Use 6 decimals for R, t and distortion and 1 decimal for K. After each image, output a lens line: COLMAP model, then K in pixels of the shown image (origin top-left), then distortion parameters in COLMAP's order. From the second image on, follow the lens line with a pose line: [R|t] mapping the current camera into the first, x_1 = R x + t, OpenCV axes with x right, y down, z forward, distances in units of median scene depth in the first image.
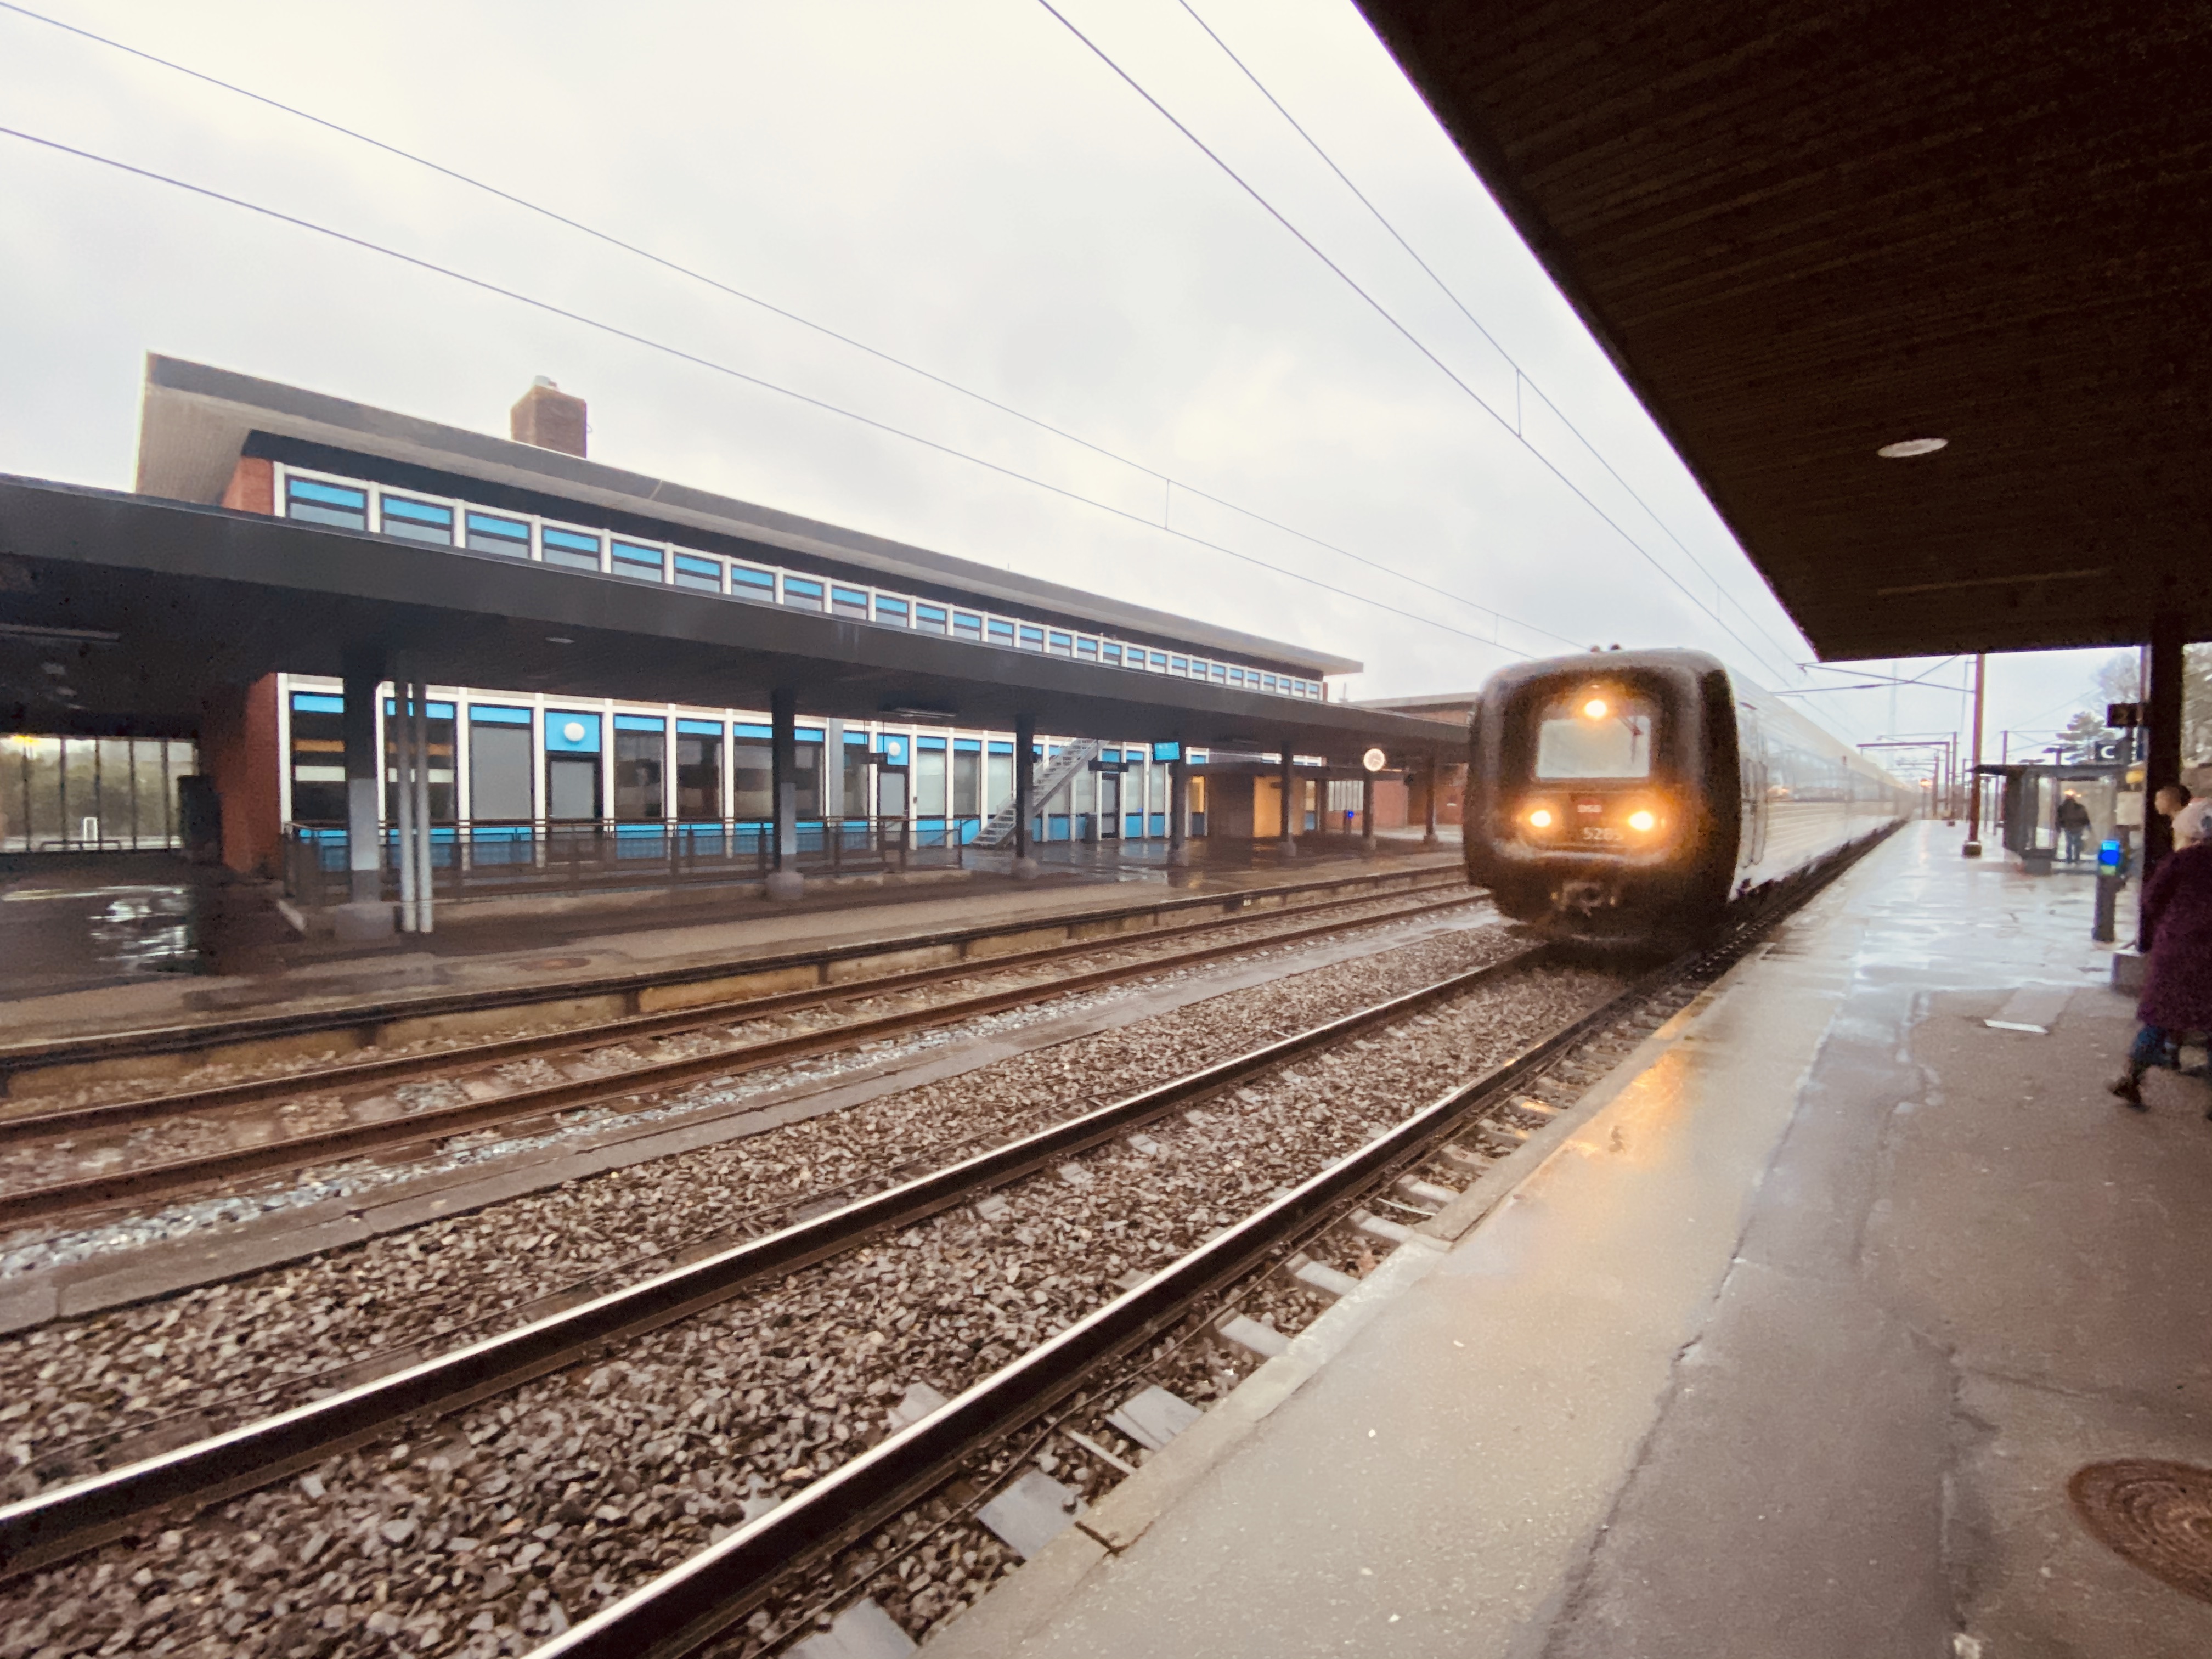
lens RADIAL K [[899.9, 0, 1114.4], [0, 899.9, 829.4], [0, 0, 1]] dist [0.001245, -0.006037]
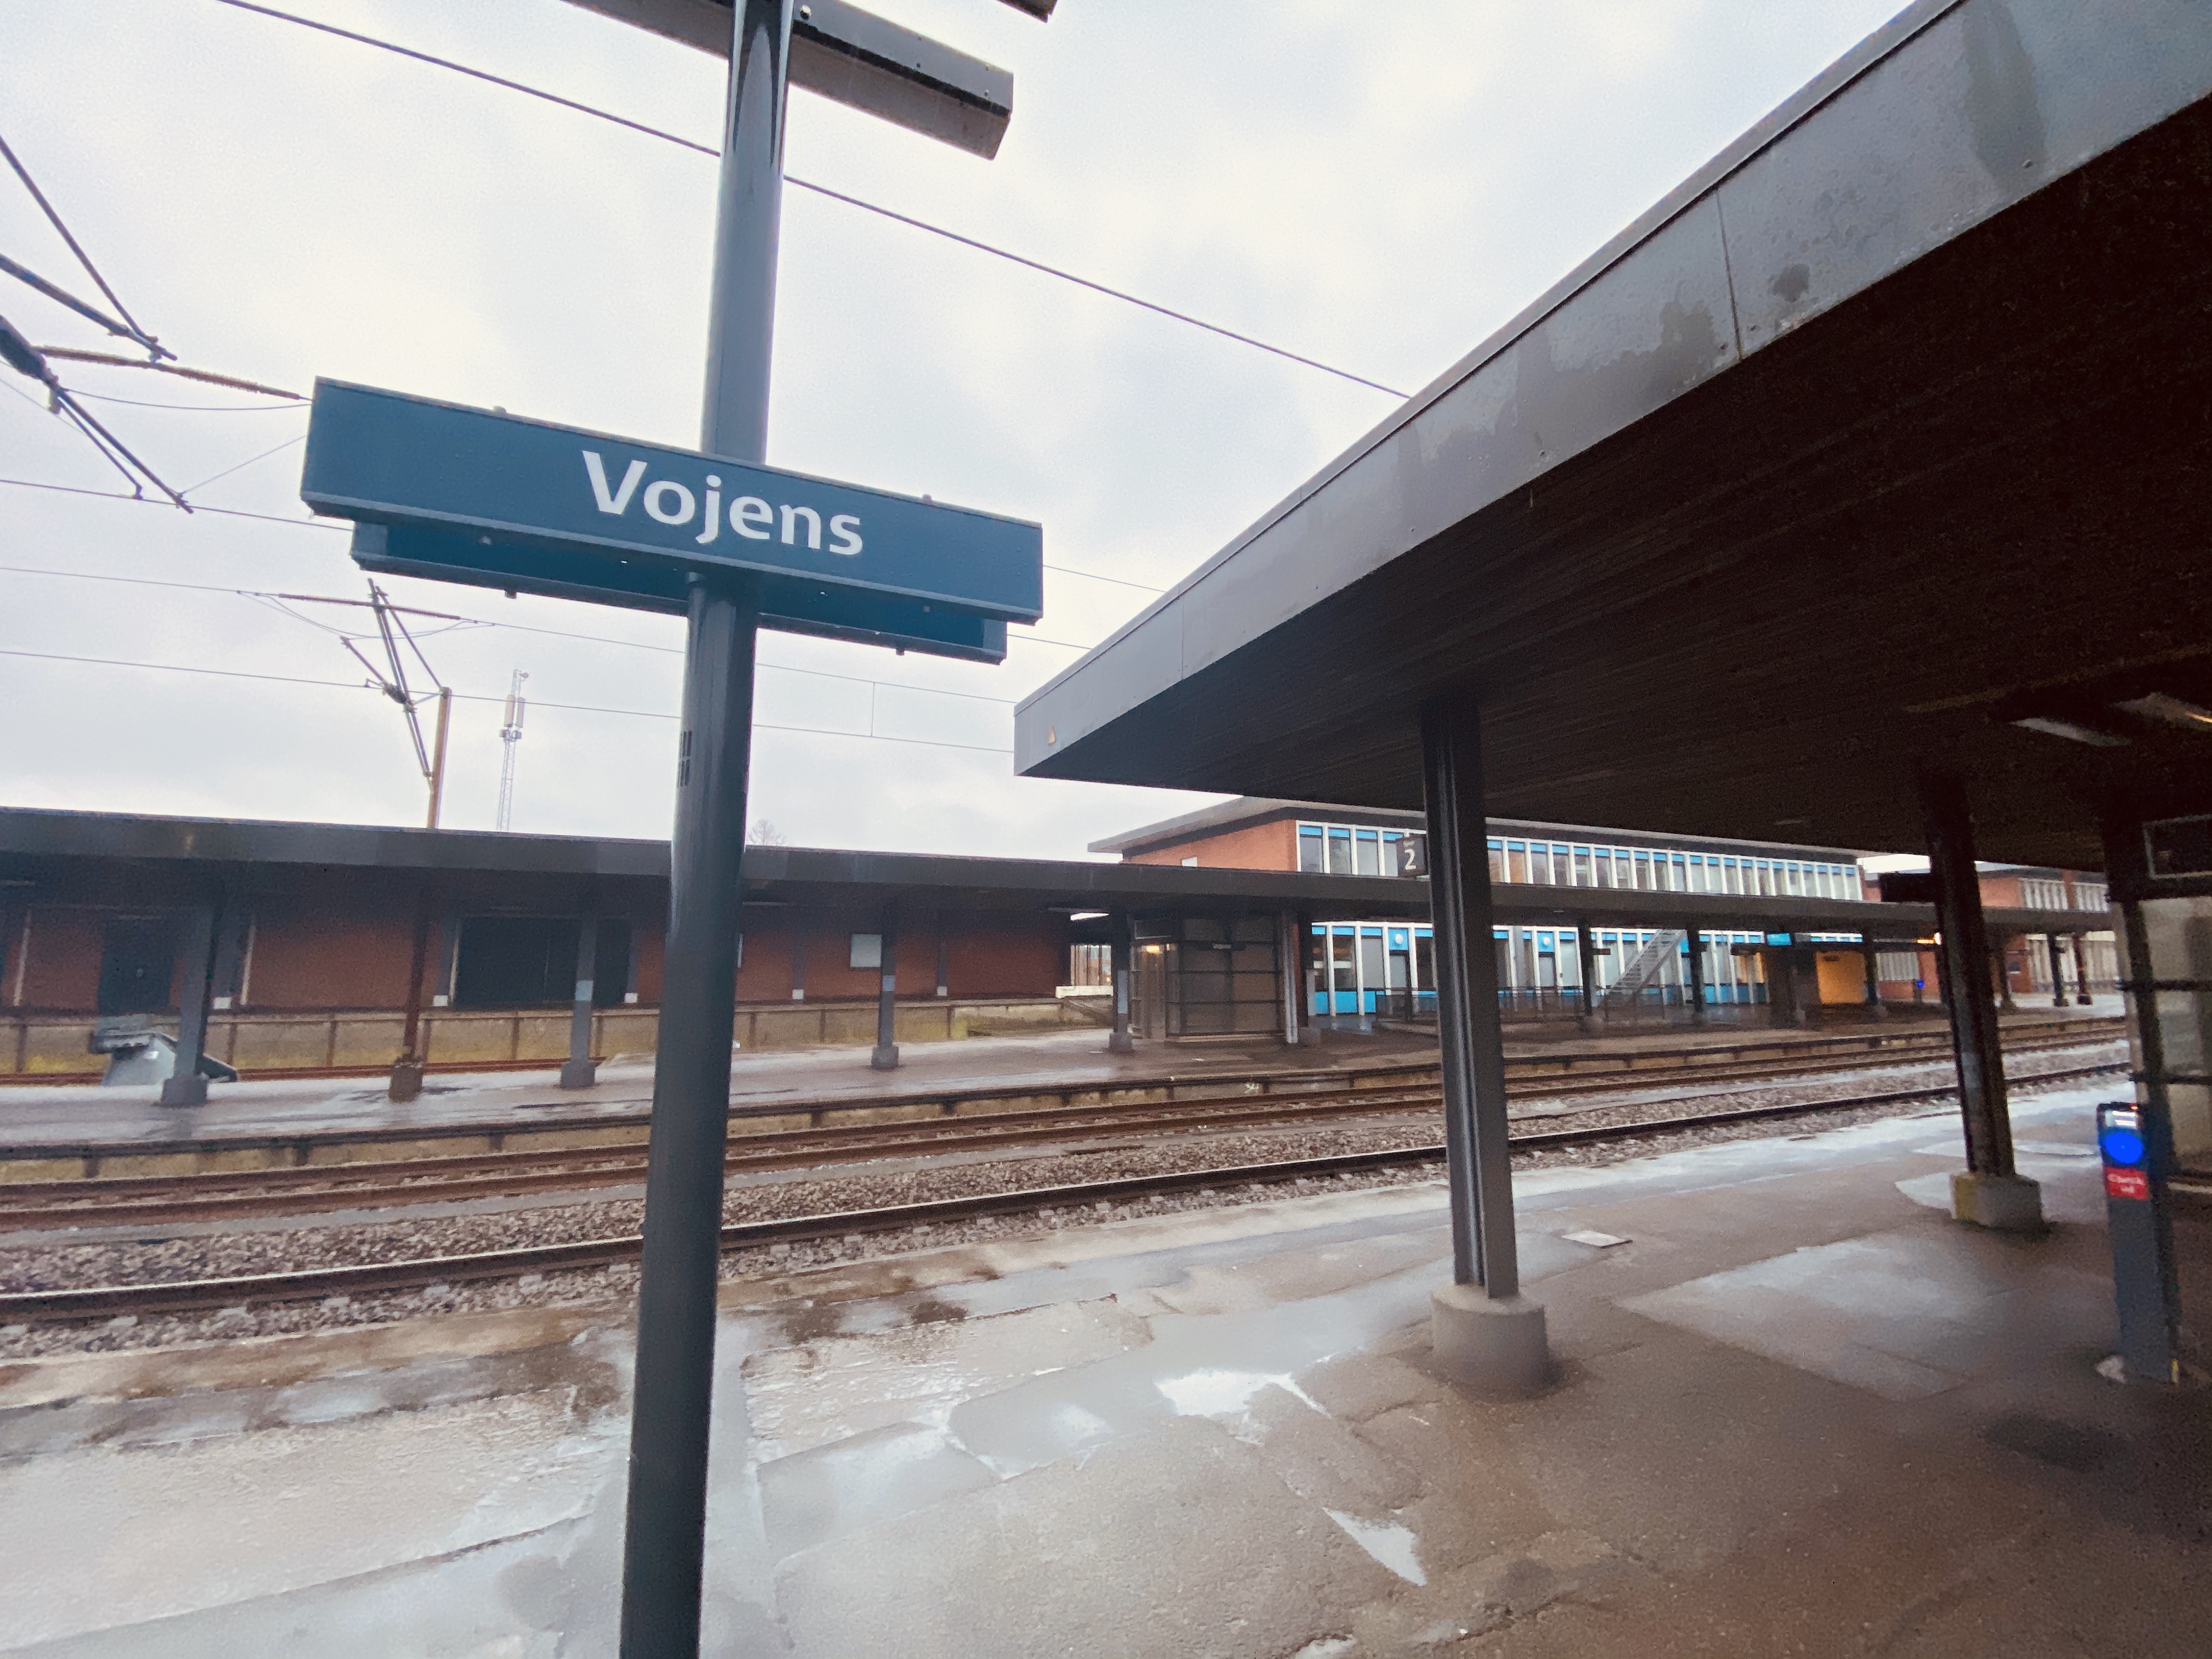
lens RADIAL K [[899.9, 0, 1088.6], [0, 899.9, 831.5], [0, 0, 1]] dist [0.001245, -0.006037]
pose [[0.914147, -0.071473, -0.399032, -0.977496], [-0.003844, 0.982762, -0.184836, 0.036313], [0.405364, 0.170502, 0.898114, -2.114384]]
